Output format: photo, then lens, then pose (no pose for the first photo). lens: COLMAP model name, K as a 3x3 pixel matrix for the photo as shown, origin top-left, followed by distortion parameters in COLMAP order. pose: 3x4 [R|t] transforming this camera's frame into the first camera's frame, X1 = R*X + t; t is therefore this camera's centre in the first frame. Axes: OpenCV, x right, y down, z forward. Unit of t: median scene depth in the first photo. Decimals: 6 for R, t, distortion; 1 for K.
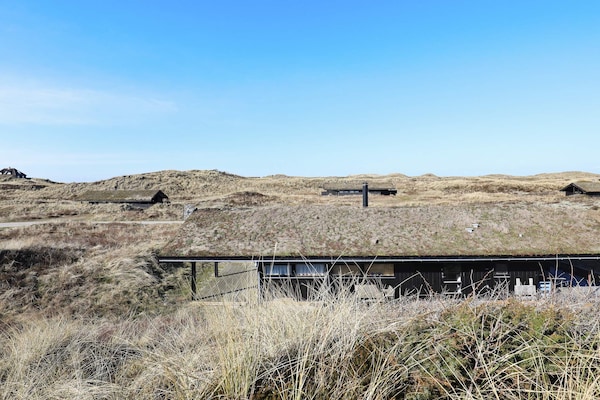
lens RADIAL K [[360.2, 0, 301.0], [0, 360.2, 180.4], [0, 0, 1]] dist [-0.021530, -0.000054]
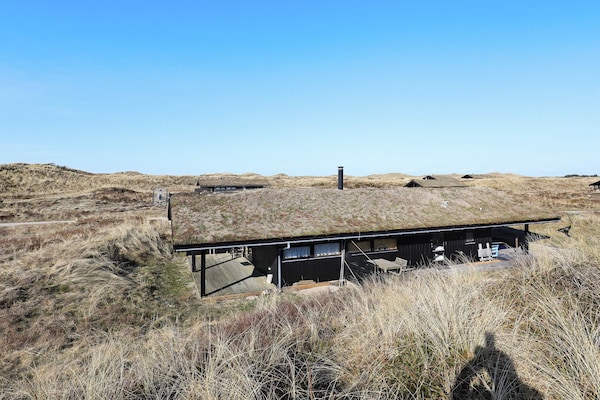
lens RADIAL K [[355.0, 0, 317.3], [0, 355.0, 170.2], [0, 0, 1]] dist [0.003308, 0.000074]
pose [[0.906028, 0.016498, 0.422897, -0.131291], [-0.005553, 0.999617, -0.027101, 0.017953], [-0.423182, 0.022206, 0.905773, 0.037951]]
